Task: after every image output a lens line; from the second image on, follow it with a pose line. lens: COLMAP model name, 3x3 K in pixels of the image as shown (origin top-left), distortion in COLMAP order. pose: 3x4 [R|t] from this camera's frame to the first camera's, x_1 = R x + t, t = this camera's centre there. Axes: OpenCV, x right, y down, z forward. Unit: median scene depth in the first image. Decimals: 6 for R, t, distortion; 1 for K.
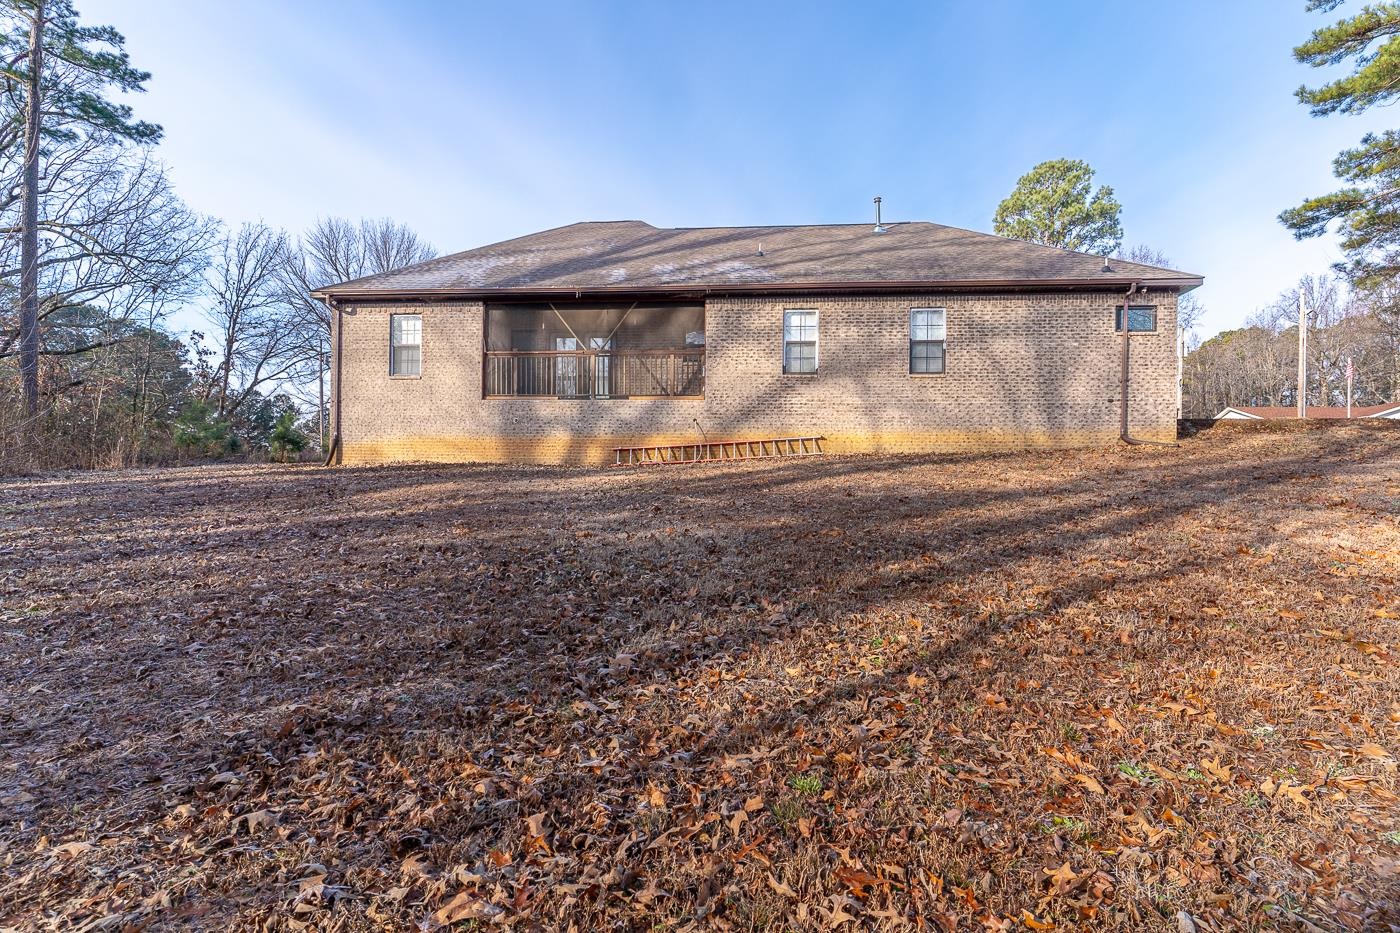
lens RADIAL K [[676.1, 0, 700.4], [0, 676.1, 499.8], [0, 0, 1]] dist [0.000916, -0.001171]
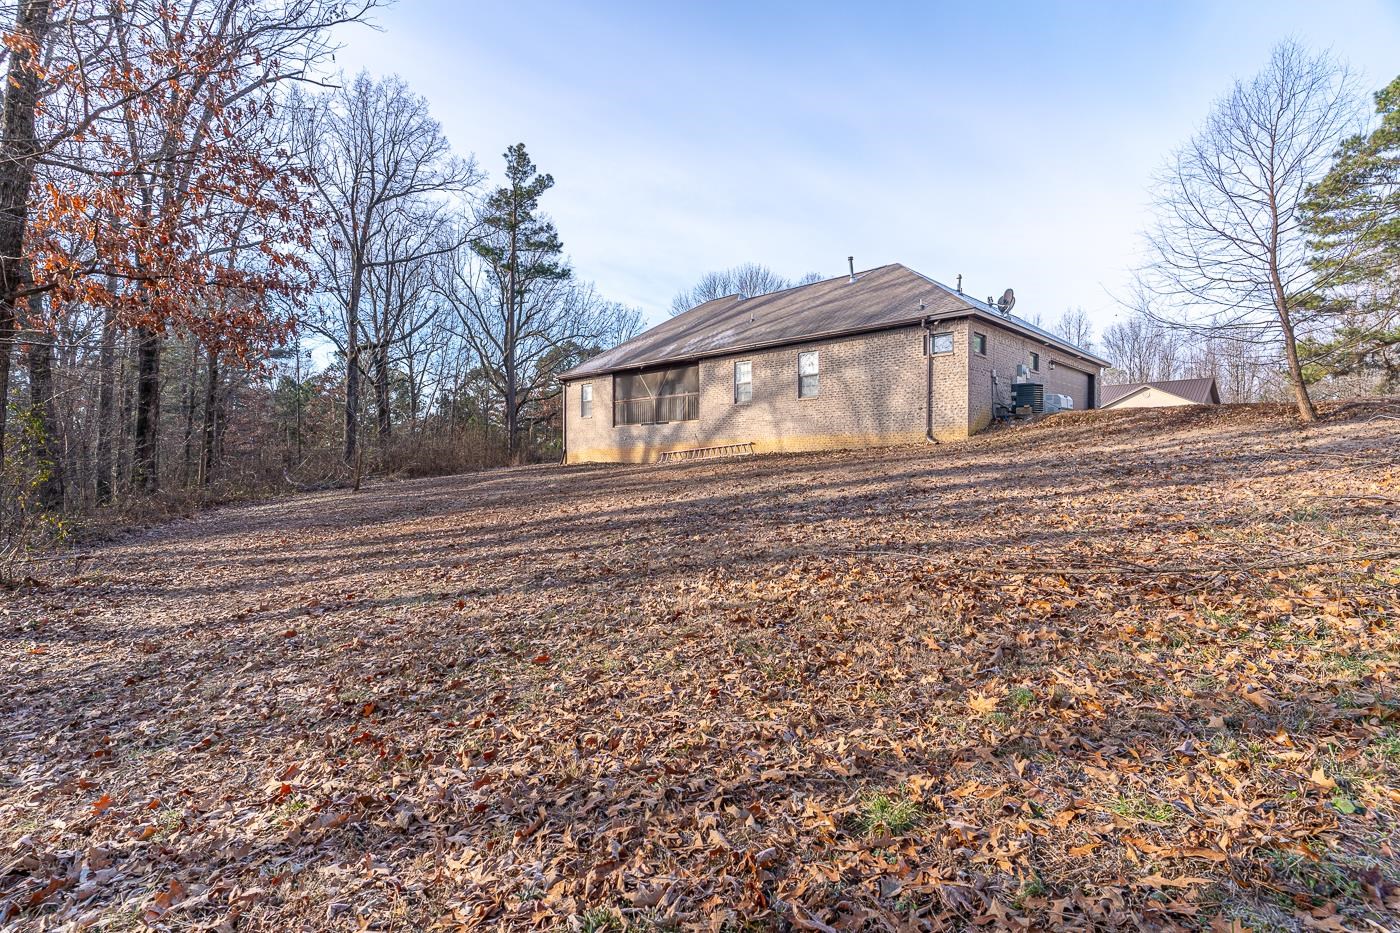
lens RADIAL K [[682.7, 0, 714.5], [0, 682.7, 463.3], [0, 0, 1]] dist [0.003146, 0.000475]
pose [[0.777254, -0.015138, -0.629005, 1.090812], [0.010412, 0.999883, -0.011197, -0.026387], [0.629101, 0.002154, 0.777320, -0.280509]]
